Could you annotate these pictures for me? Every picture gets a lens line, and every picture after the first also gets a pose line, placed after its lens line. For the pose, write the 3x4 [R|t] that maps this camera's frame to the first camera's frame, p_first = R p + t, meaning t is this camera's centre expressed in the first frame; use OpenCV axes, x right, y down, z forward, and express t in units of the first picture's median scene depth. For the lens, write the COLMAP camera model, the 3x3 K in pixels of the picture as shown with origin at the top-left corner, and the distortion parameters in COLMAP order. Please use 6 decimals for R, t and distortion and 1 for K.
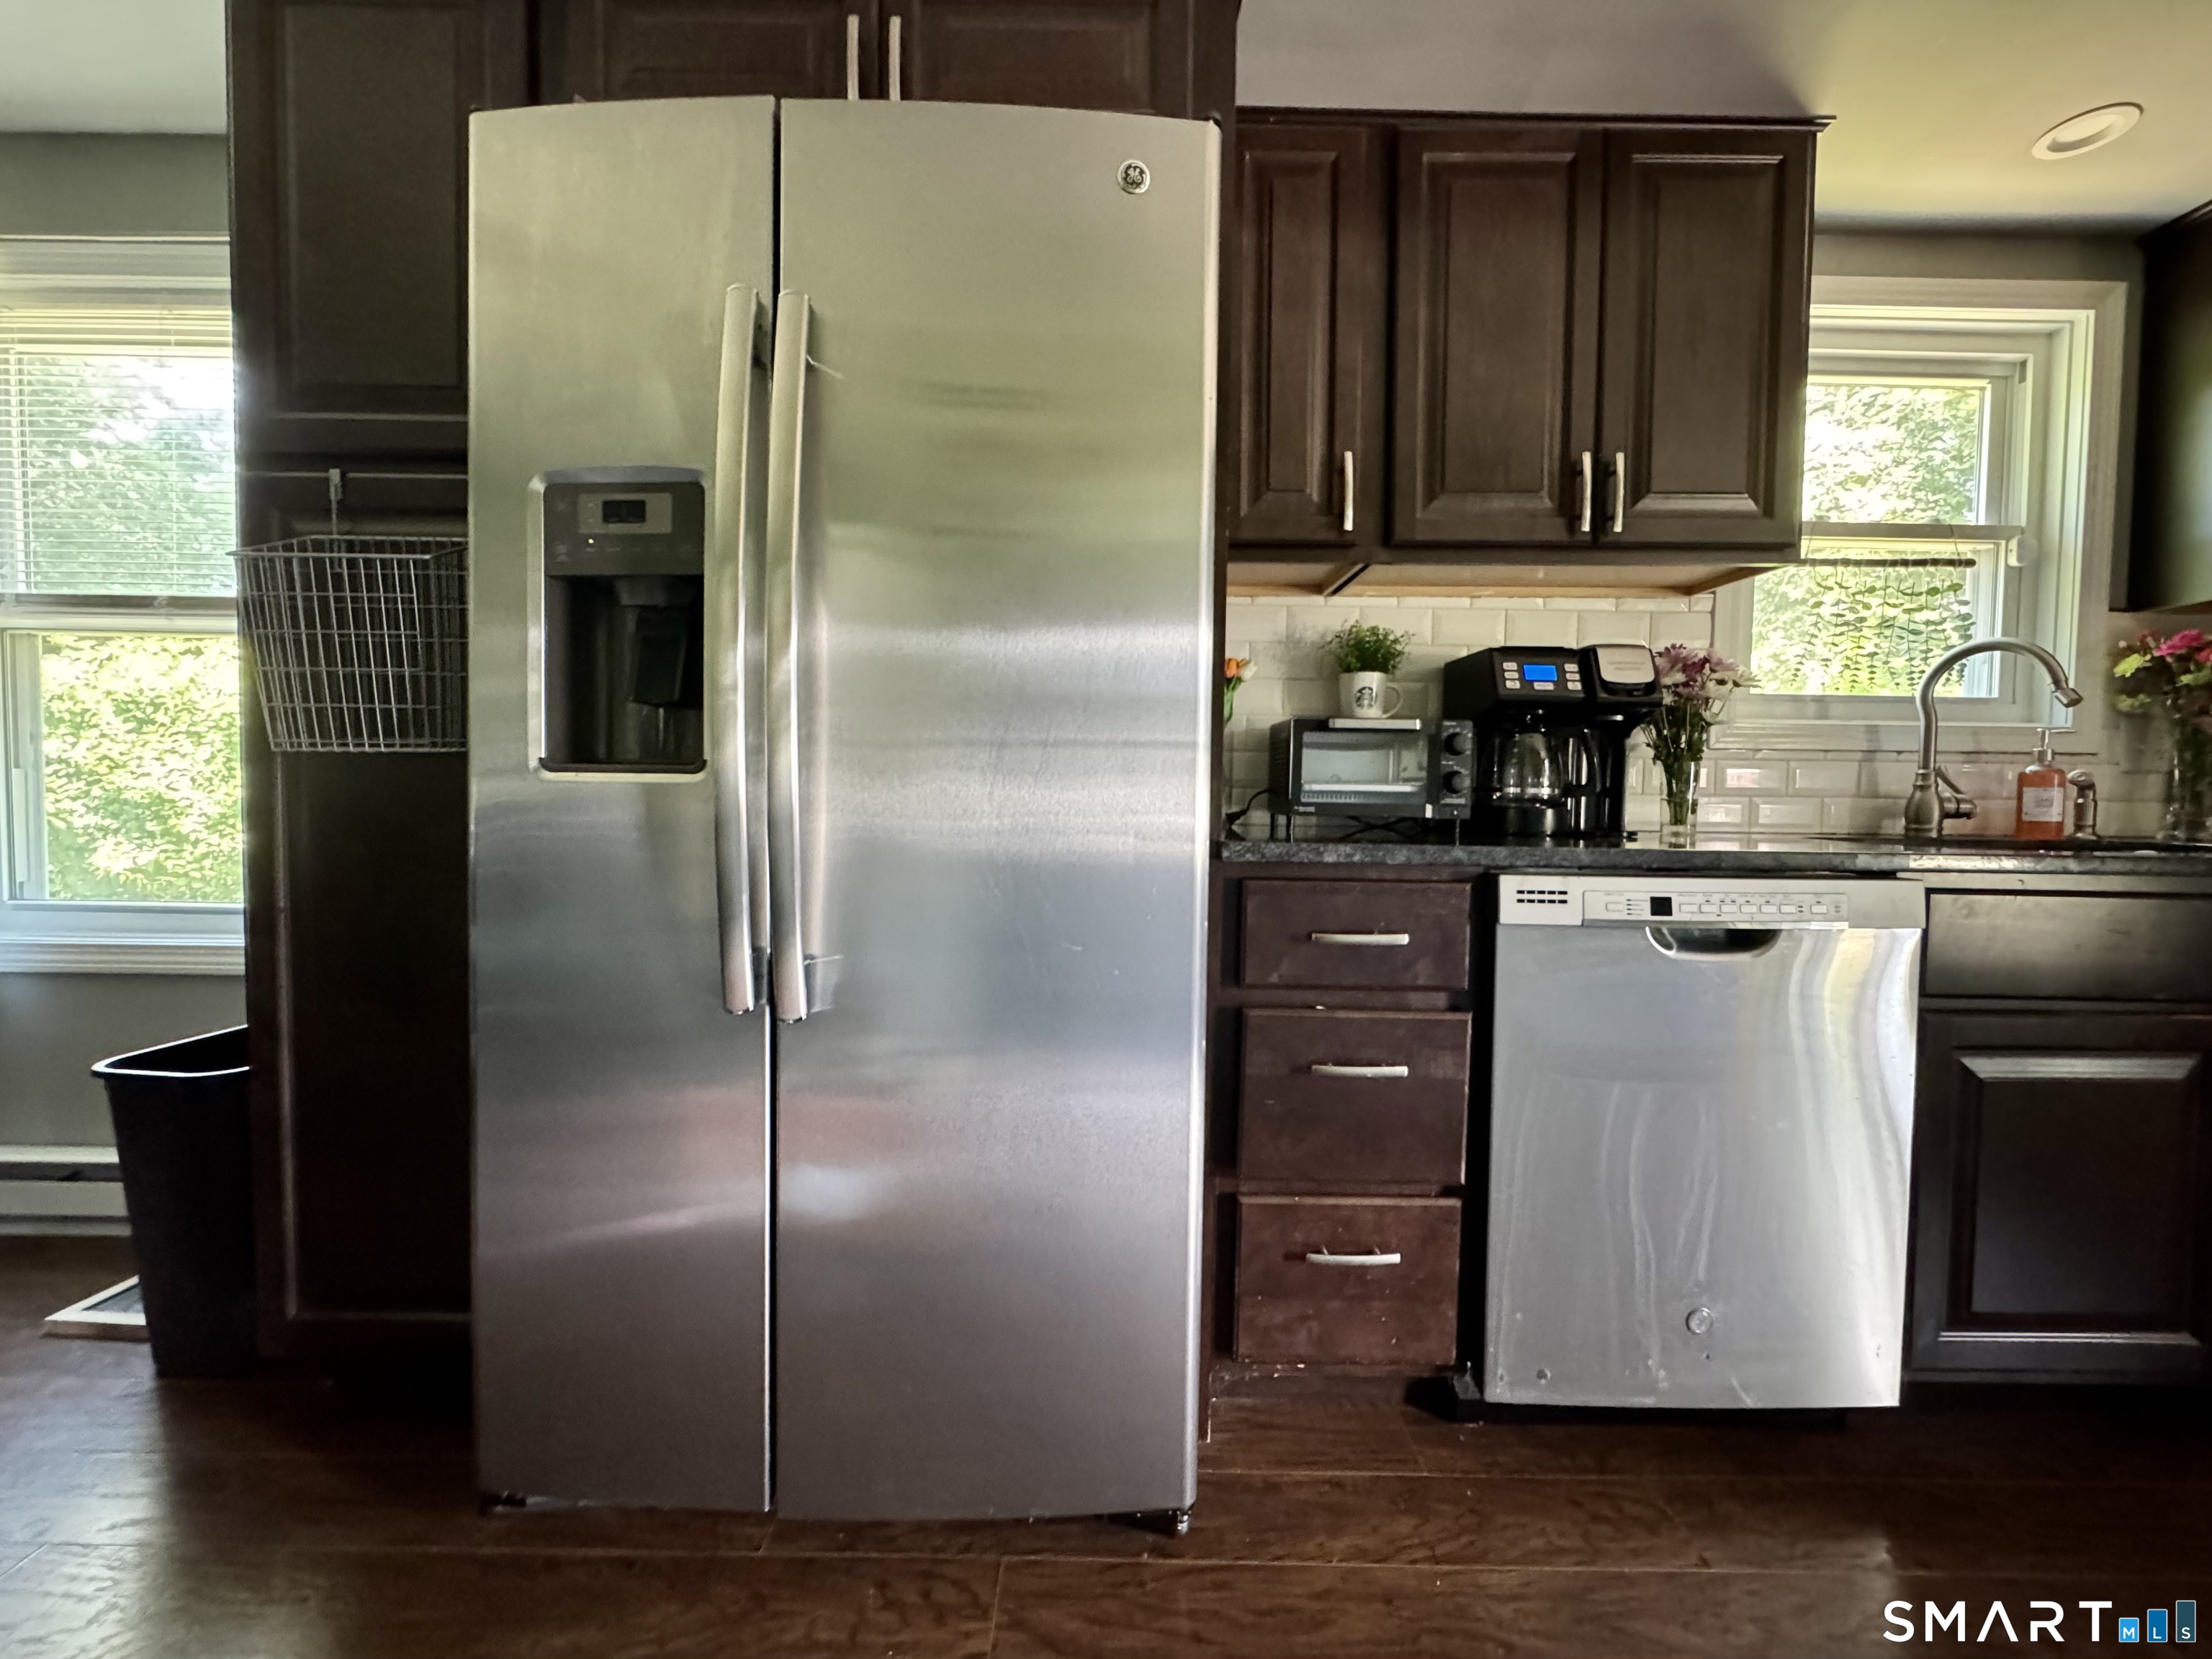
lens RADIAL K [[907.9, 0, 1106.0], [0, 907.9, 829.5], [0, 0, 1]] dist [-0.001043, -0.000495]
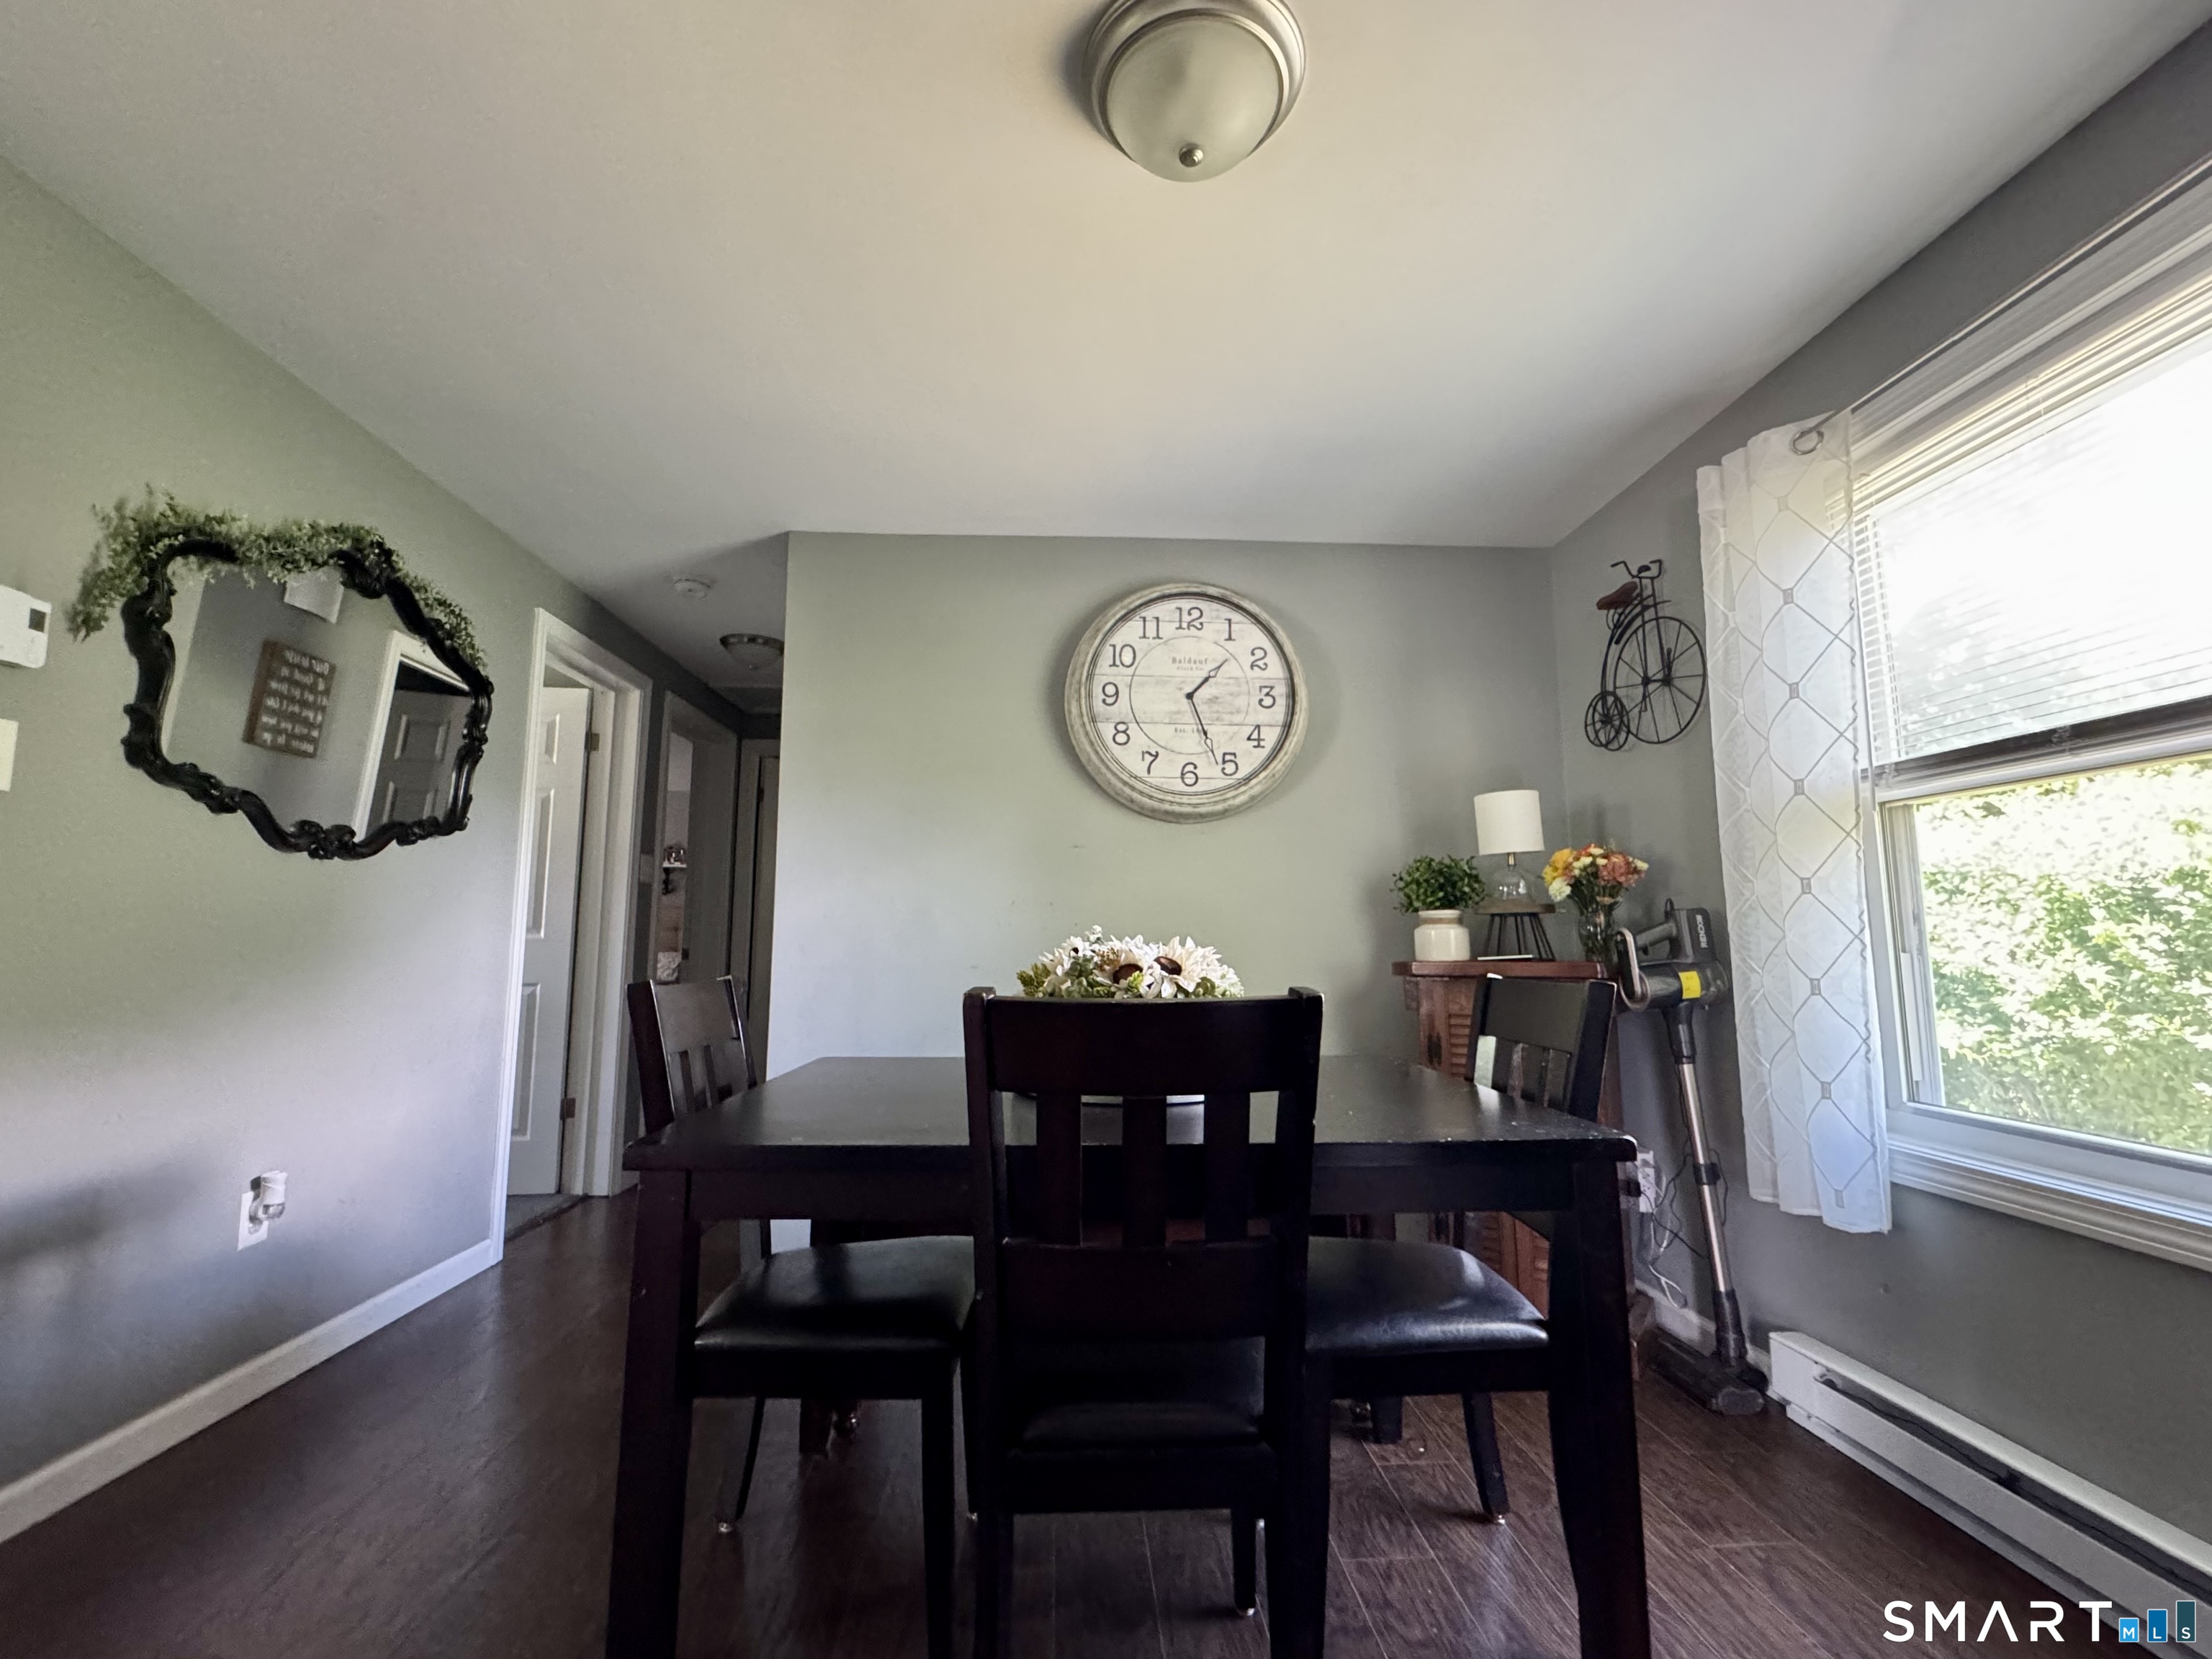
lens RADIAL K [[907.9, 0, 1106.0], [0, 907.9, 829.5], [0, 0, 1]] dist [-0.001043, -0.000495]
pose [[0.037282, -0.137844, -0.989752, -0.138047], [-0.042441, 0.989329, -0.139384, -0.012899], [0.998403, 0.047202, 0.031034, 0.073084]]
